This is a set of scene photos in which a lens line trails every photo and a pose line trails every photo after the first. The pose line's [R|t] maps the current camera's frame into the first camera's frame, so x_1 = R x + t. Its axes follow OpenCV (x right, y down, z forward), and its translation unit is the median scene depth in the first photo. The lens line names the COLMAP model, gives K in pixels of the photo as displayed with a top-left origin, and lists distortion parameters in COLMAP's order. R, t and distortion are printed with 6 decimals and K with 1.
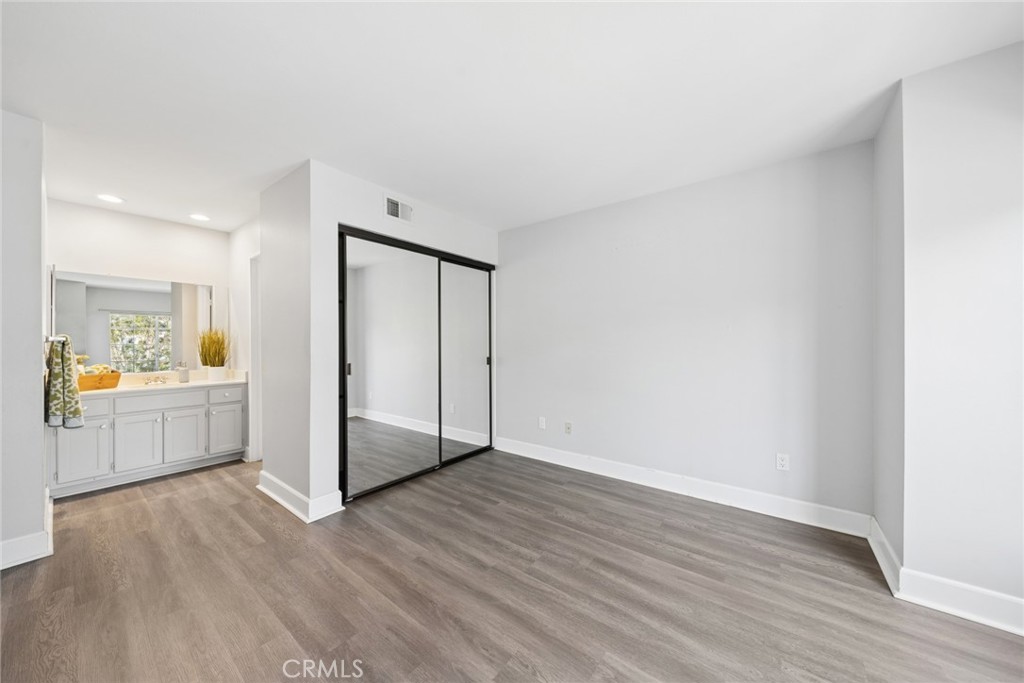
lens RADIAL K [[351.1, 0, 511.4], [0, 351.1, 342.4], [0, 0, 1]] dist [-0.003206, -0.000674]
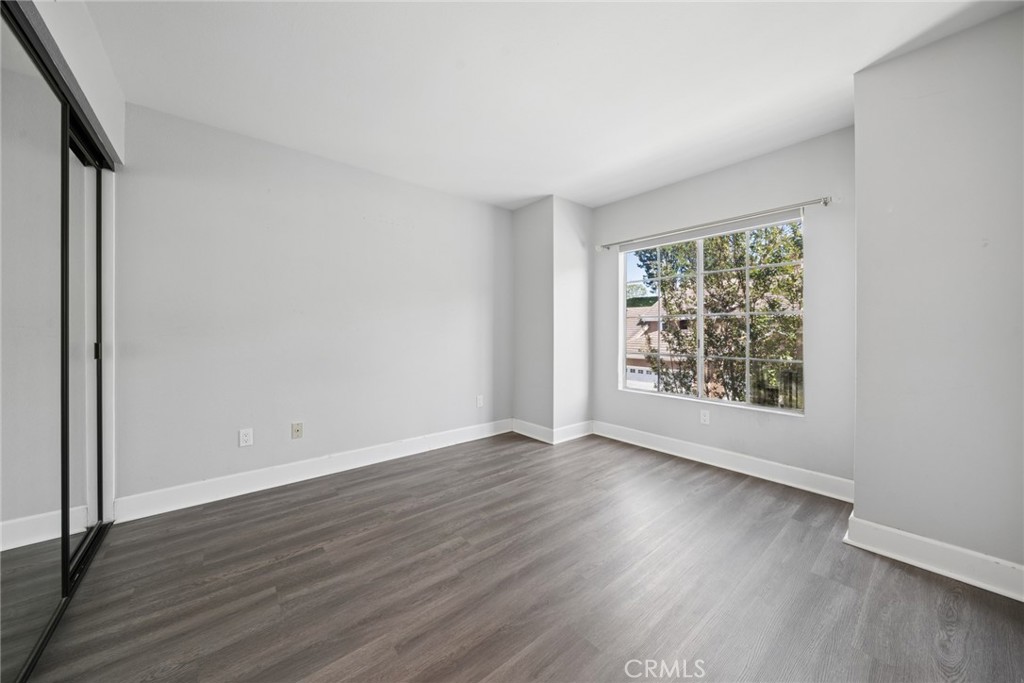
lens RADIAL K [[351.1, 0, 512.6], [0, 351.1, 331.3], [0, 0, 1]] dist [-0.003206, -0.000674]
pose [[0.216335, 0.000314, 0.976319, -0.754782], [-0.004456, 0.999990, 0.000666, 0.041901], [-0.976309, -0.004494, 0.216334, 0.601751]]
